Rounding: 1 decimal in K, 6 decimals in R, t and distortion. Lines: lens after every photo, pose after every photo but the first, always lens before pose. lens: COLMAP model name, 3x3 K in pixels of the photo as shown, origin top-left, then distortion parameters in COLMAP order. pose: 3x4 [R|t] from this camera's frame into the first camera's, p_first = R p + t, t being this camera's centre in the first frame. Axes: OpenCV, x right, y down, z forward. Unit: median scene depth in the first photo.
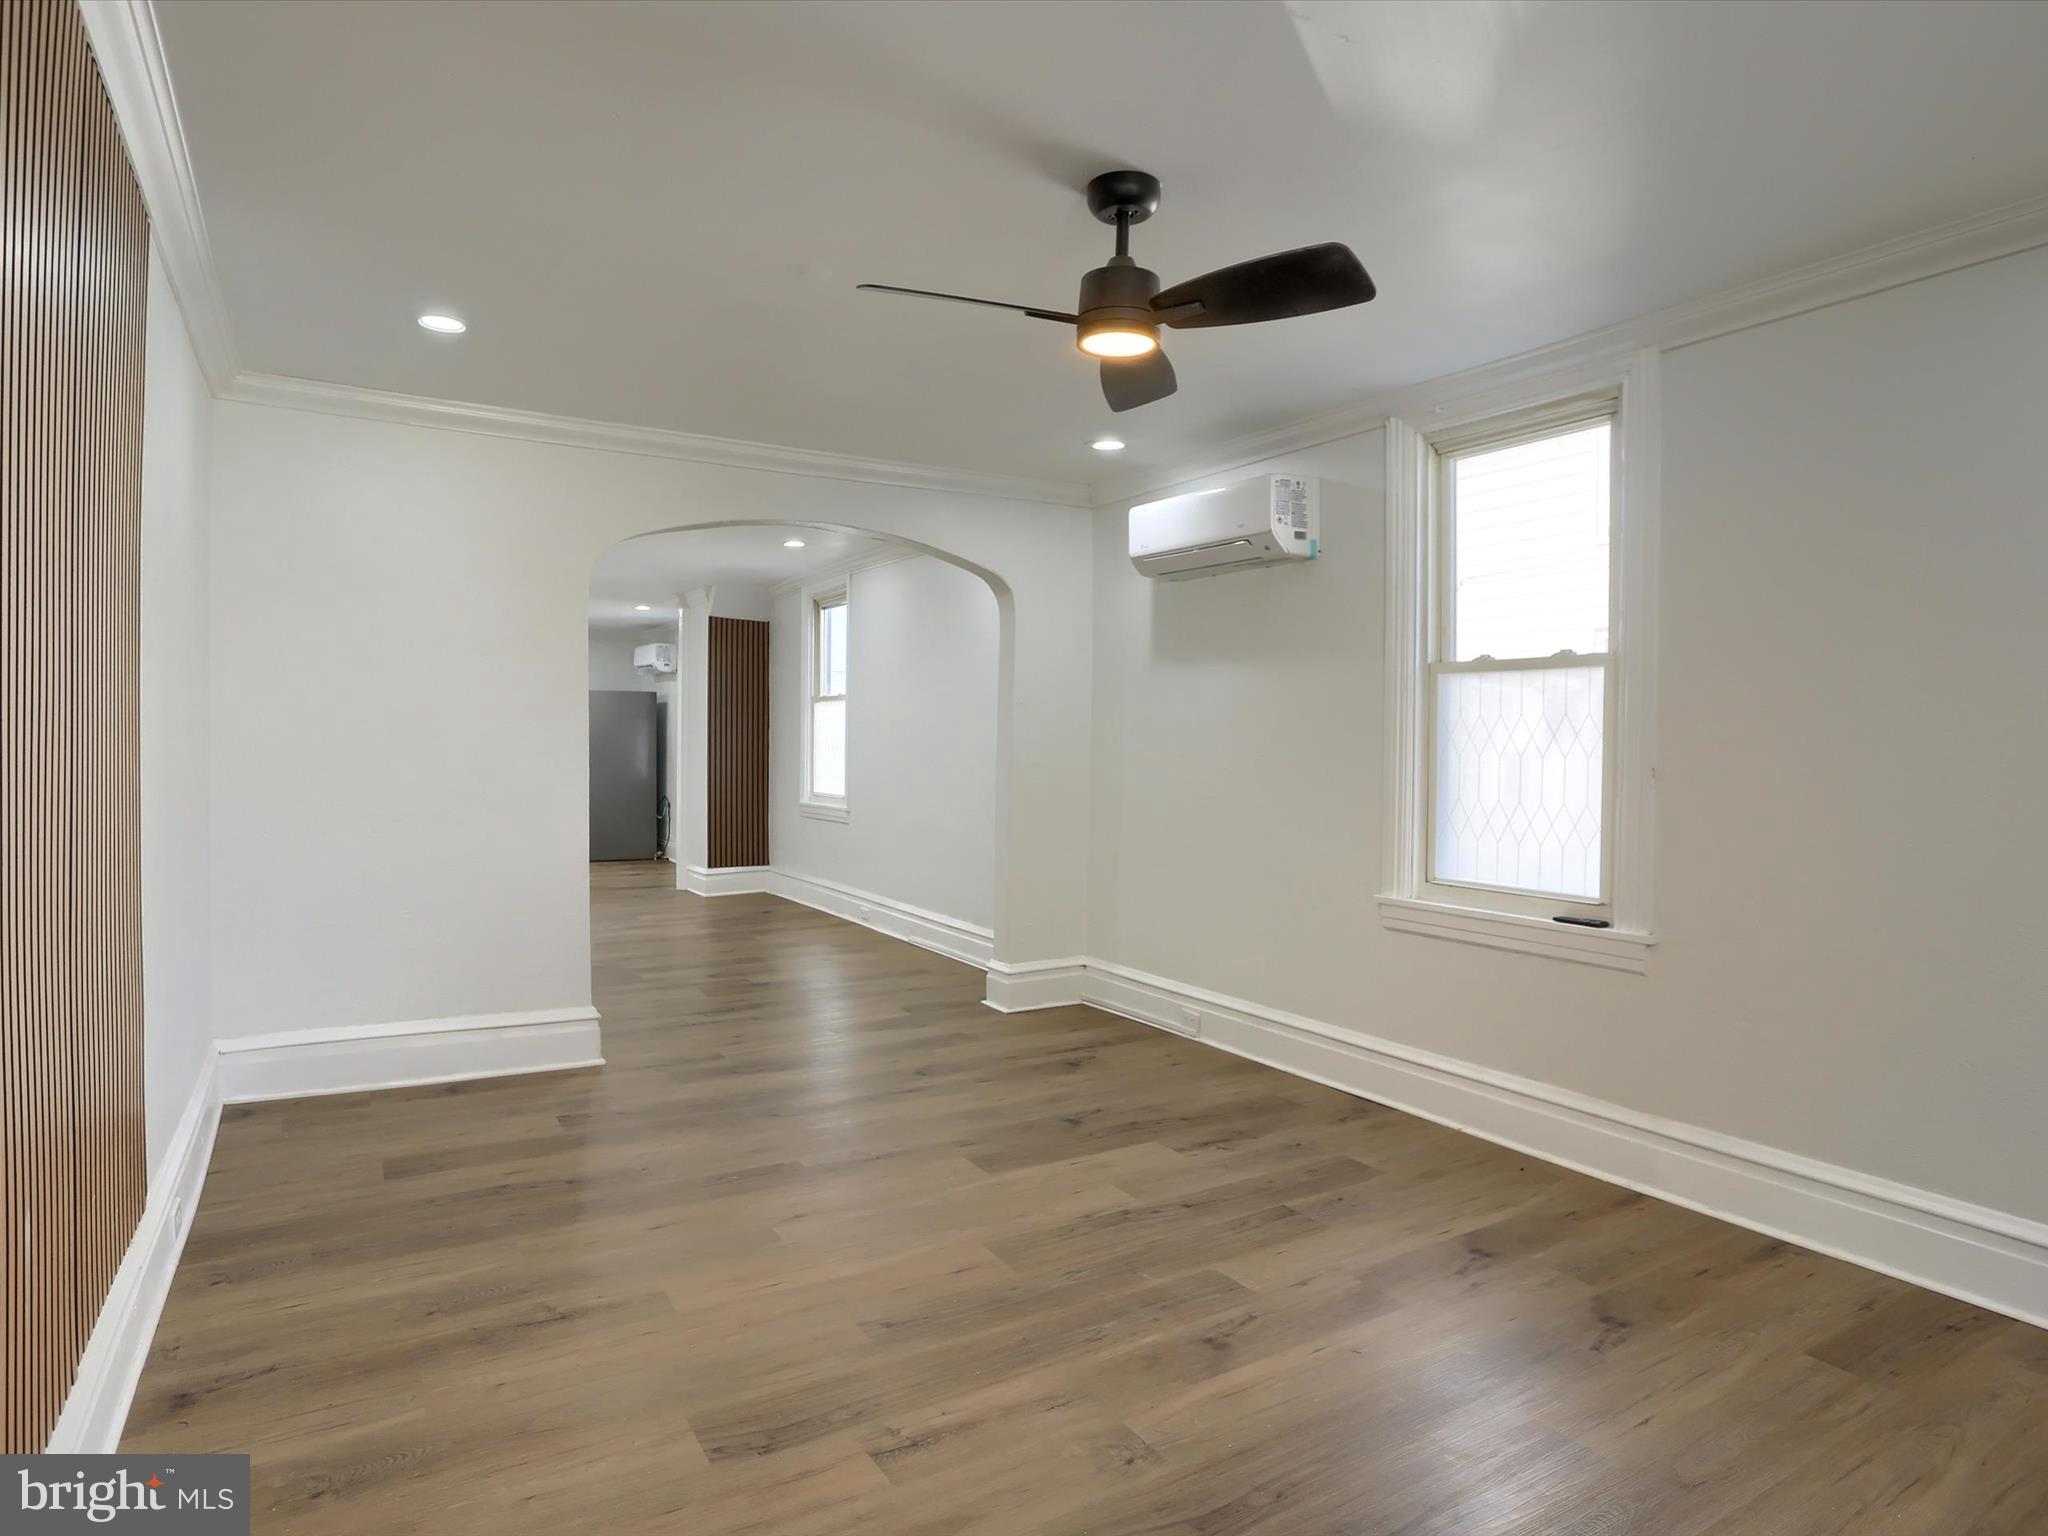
lens RADIAL K [[1166.6, 0, 1021.4], [0, 1166.6, 738.8], [0, 0, 1]] dist [-0.082869, 0.043427]
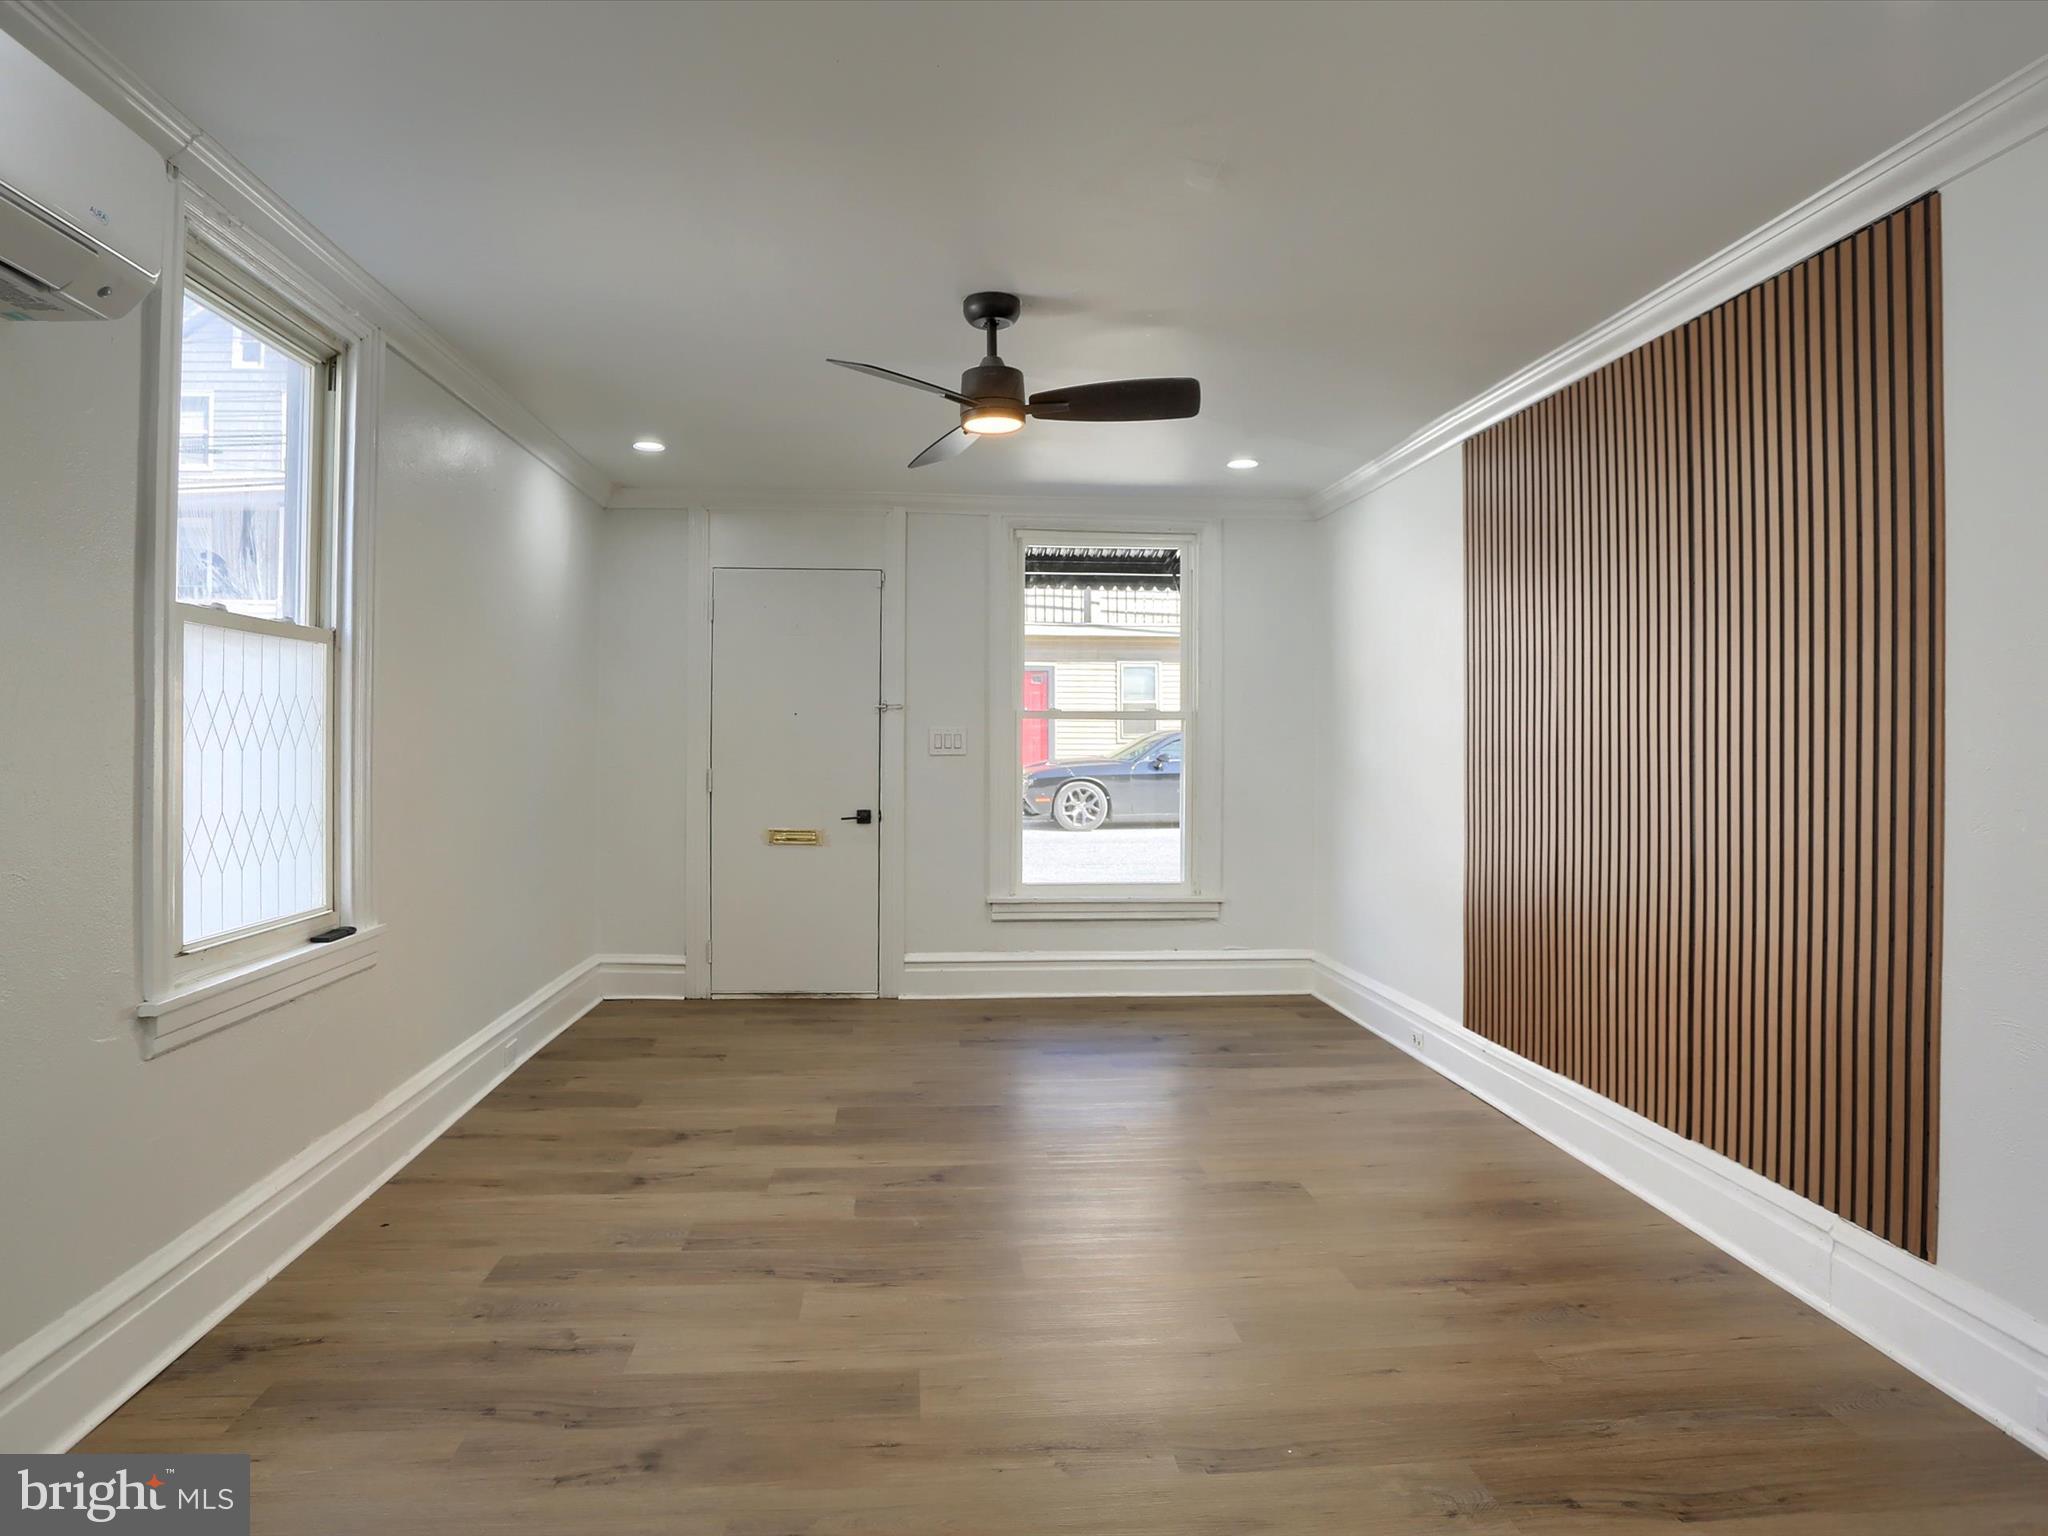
lens RADIAL K [[1166.6, 0, 1021.4], [0, 1166.6, 738.8], [0, 0, 1]] dist [-0.082869, 0.043427]
pose [[-0.898548, -0.015862, 0.438589, -0.398049], [-0.016776, 0.999858, 0.001792, -0.002668], [-0.438555, -0.005747, -0.898686, 1.686870]]
